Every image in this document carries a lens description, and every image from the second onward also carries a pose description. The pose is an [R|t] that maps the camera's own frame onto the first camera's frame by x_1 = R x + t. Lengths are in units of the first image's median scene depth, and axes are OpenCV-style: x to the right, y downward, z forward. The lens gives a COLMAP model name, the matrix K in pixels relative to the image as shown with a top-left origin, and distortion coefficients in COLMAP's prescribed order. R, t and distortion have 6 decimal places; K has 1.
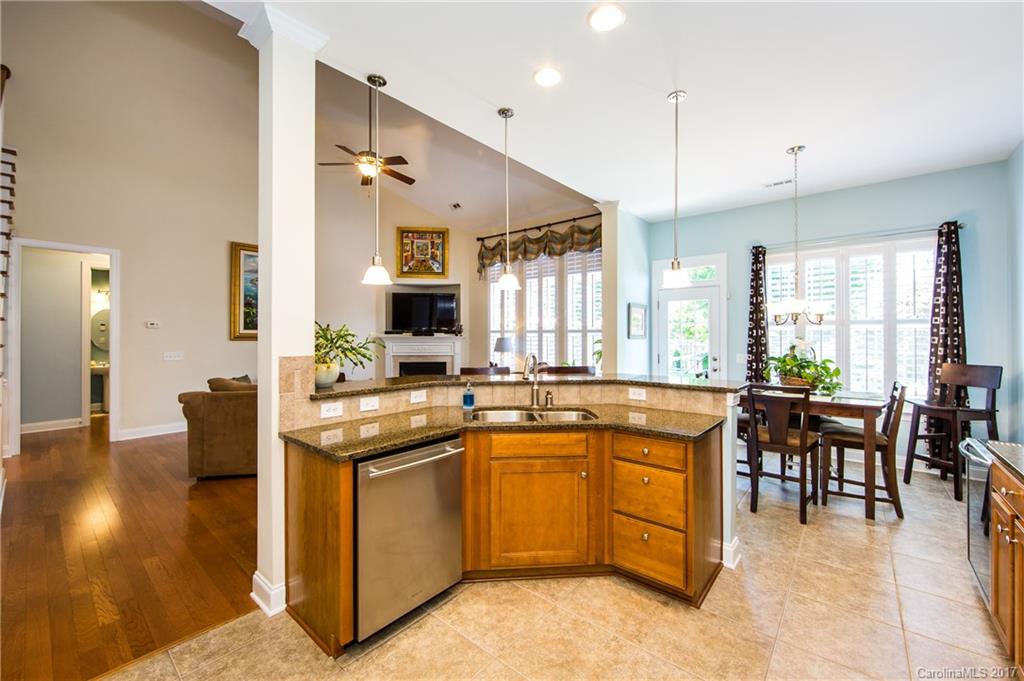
lens RADIAL K [[405.5, 0, 513.8], [0, 405.5, 333.4], [0, 0, 1]] dist [-0.000961, 0.000633]
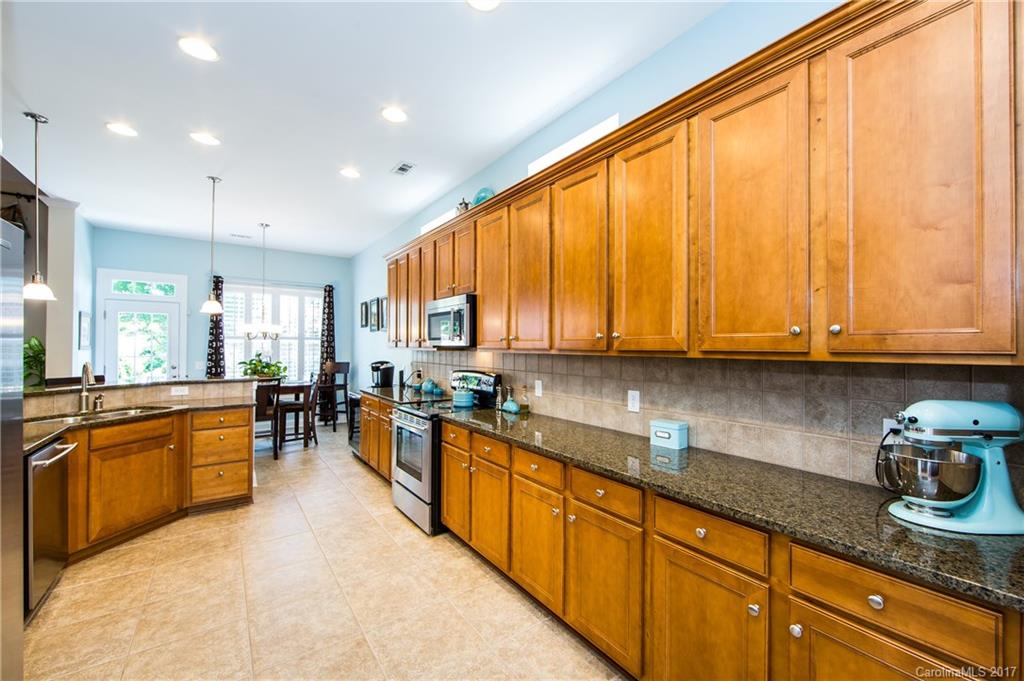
lens RADIAL K [[405.5, 0, 516.4], [0, 405.5, 344.4], [0, 0, 1]] dist [-0.000961, 0.000633]
pose [[0.240117, 0.007690, 0.970714, -0.380330], [-0.007706, 0.999952, -0.006015, -0.001110], [-0.970713, -0.006036, 0.240165, -0.201300]]
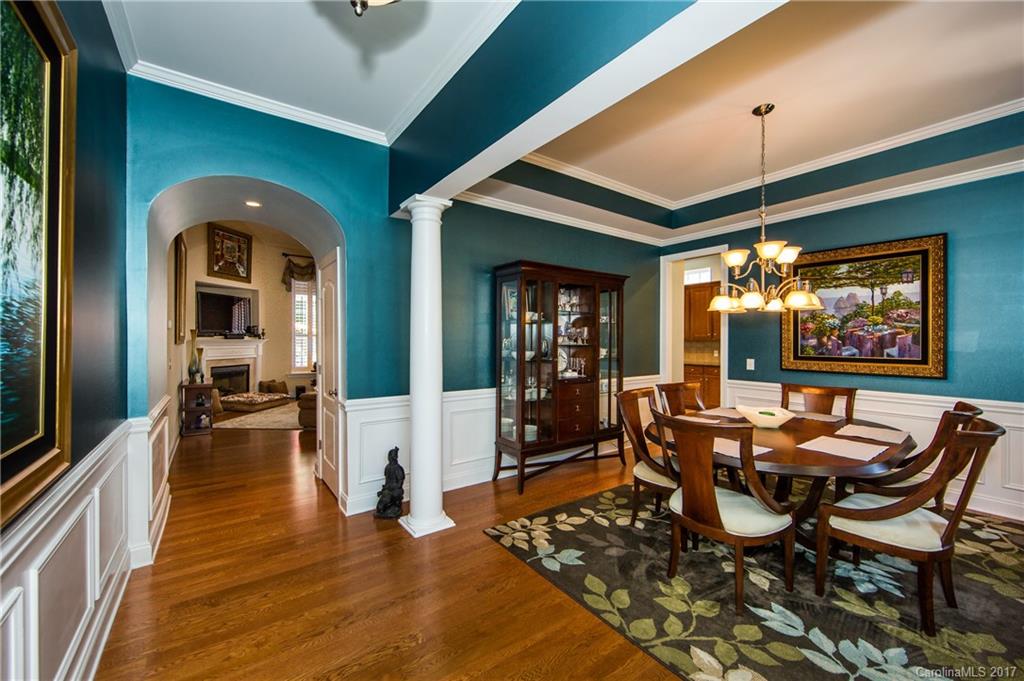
lens RADIAL K [[405.5, 0, 504.2], [0, 405.5, 339.9], [0, 0, 1]] dist [-0.000961, 0.000633]
pose [[0.243471, -0.003667, 0.969901, -1.633373], [-0.001319, 0.999991, 0.004112, 0.005814], [-0.969907, -0.002280, 0.243463, 0.186159]]
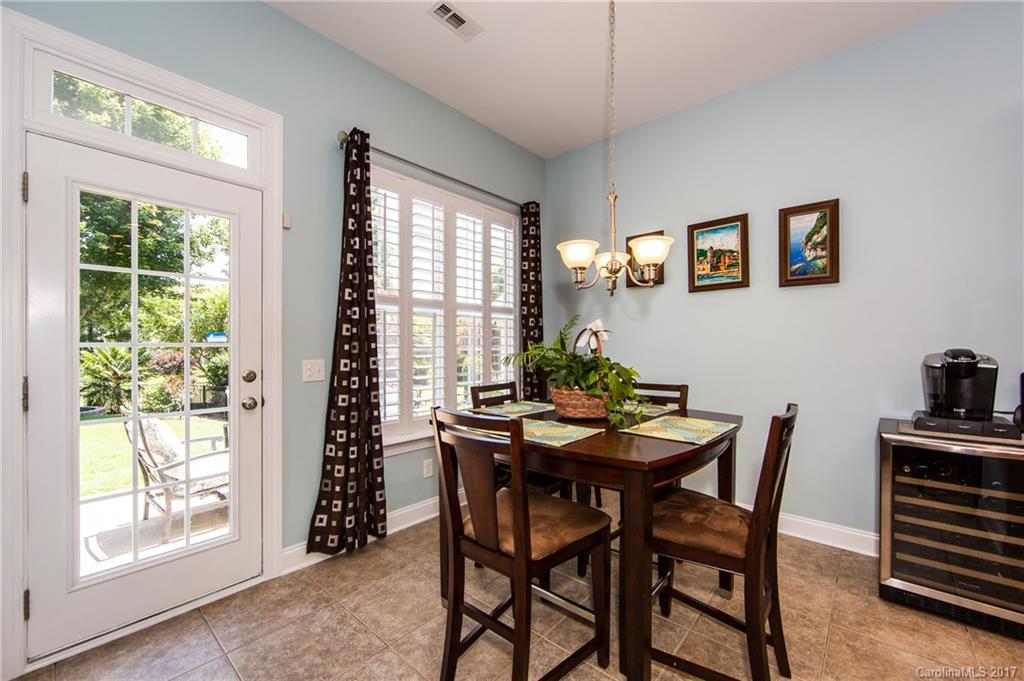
lens RADIAL K [[405.5, 0, 522.5], [0, 405.5, 346.7], [0, 0, 1]] dist [-0.000961, 0.000633]
pose [[0.002169, 0.000428, 0.999998, 0.115401], [-0.001429, 0.999999, -0.000425, 0.036443], [-0.999997, -0.001428, 0.002170, 0.764740]]
